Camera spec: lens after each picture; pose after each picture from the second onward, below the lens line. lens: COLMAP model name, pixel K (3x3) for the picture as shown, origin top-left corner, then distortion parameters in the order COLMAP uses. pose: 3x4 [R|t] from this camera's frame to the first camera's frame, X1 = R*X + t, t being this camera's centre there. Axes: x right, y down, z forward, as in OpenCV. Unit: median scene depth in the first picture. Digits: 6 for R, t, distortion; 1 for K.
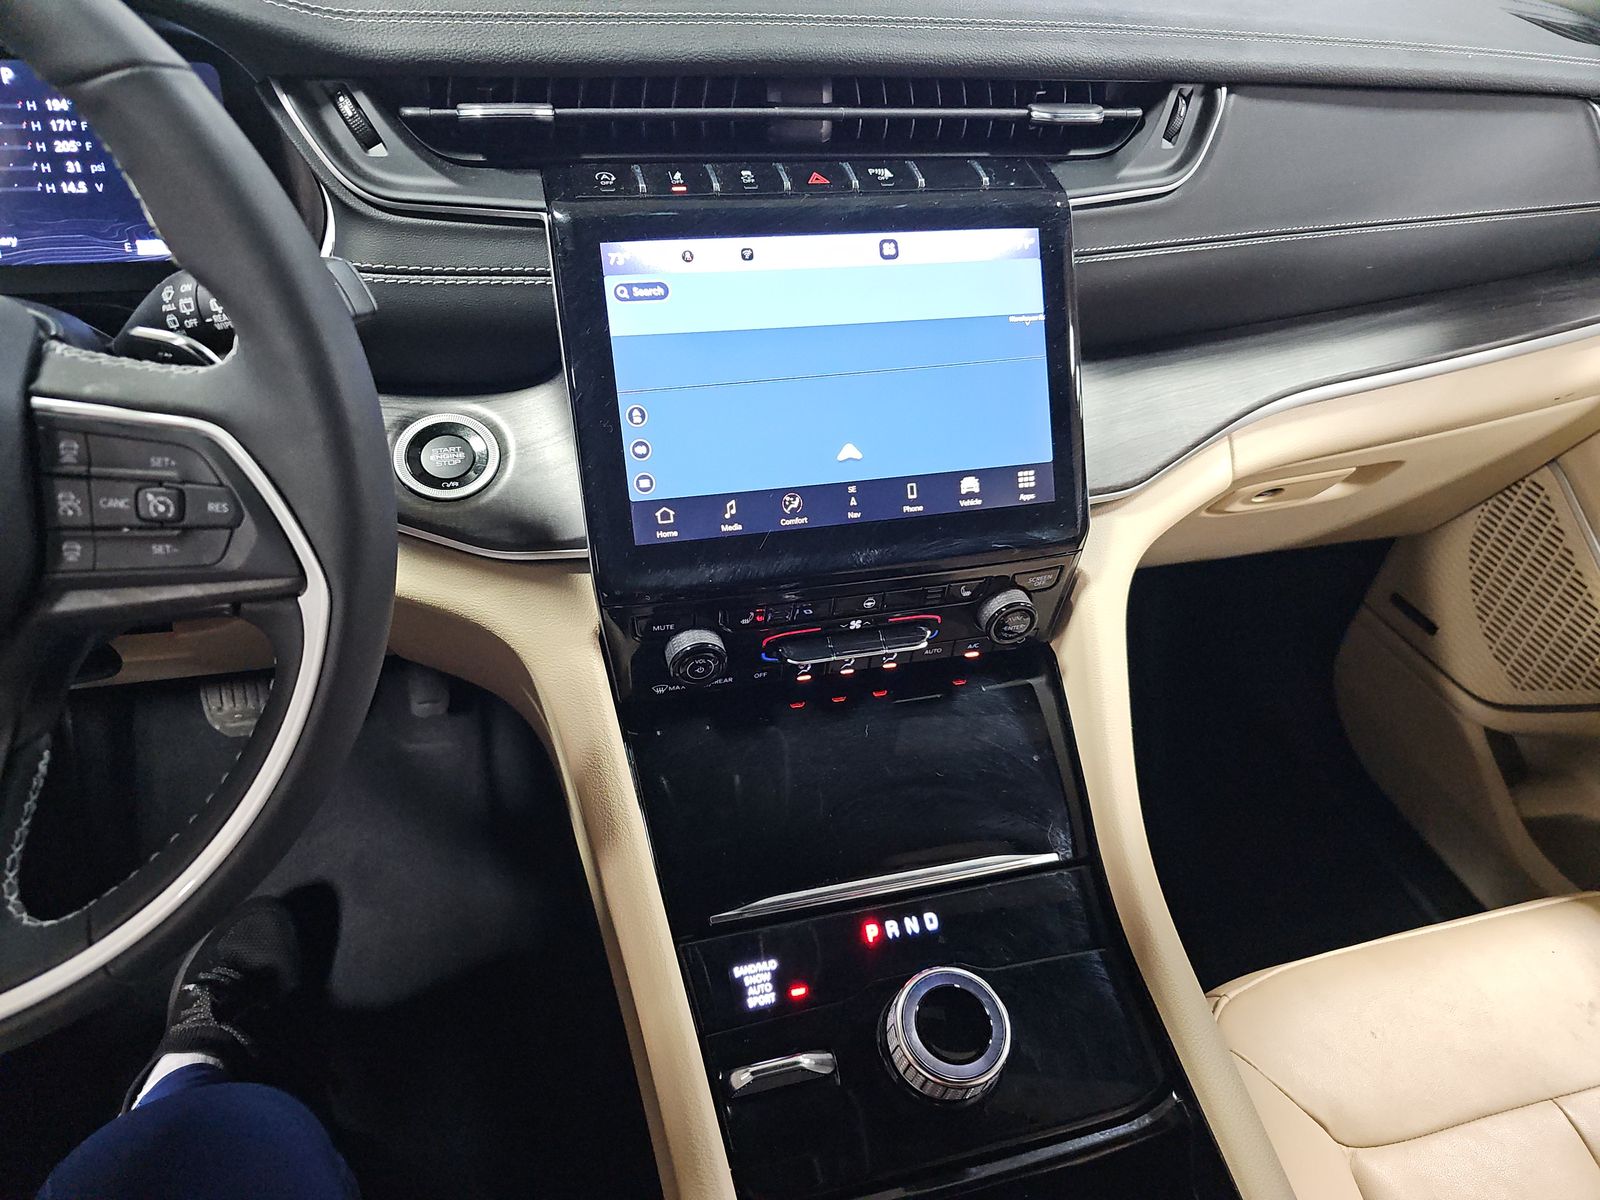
lens RADIAL K [[1080.4, 0, 796.4], [0, 1080.4, 600.9], [0, 0, 1]] dist [-0.003637, -0.007534]
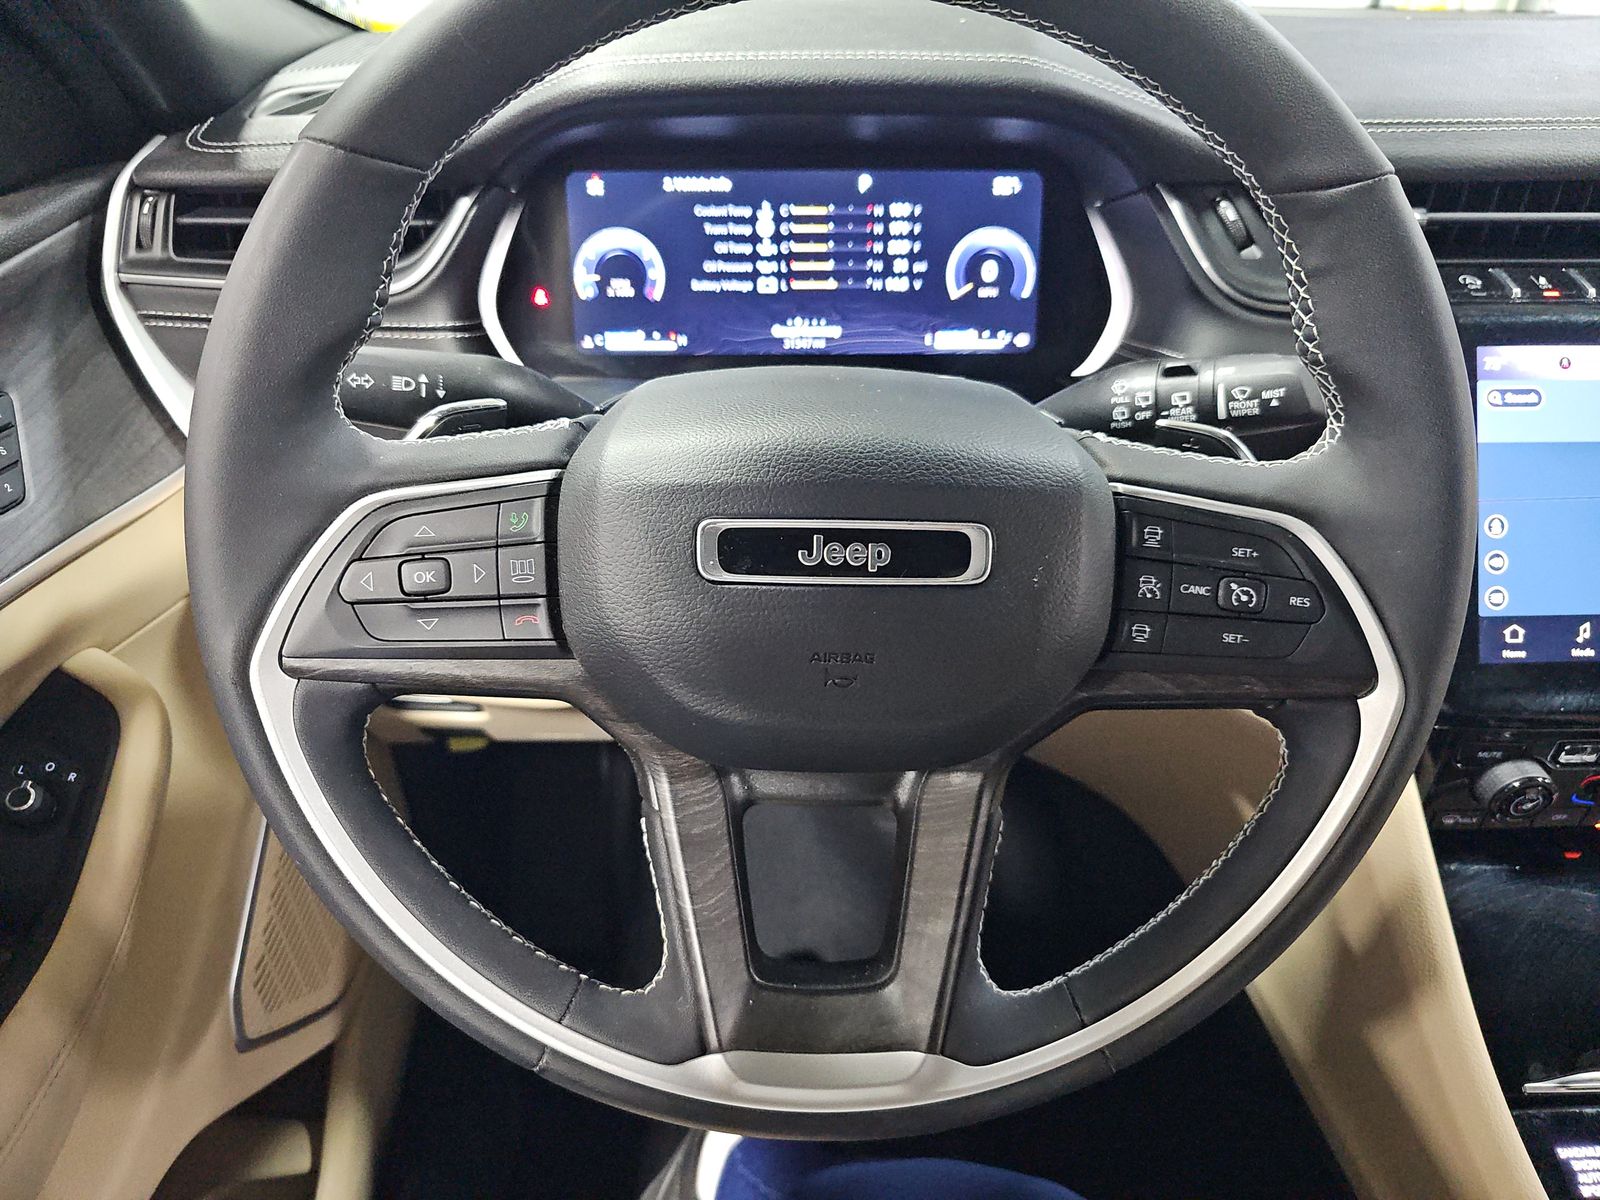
lens RADIAL K [[1080.4, 0, 793.4], [0, 1080.4, 591.7], [0, 0, 1]] dist [-0.003637, -0.007534]
pose [[0.967119, 0.076787, -0.242455, -0.493360], [-0.098369, 0.992074, -0.078182, 0.018085], [0.234530, 0.099461, 0.967007, -0.045224]]
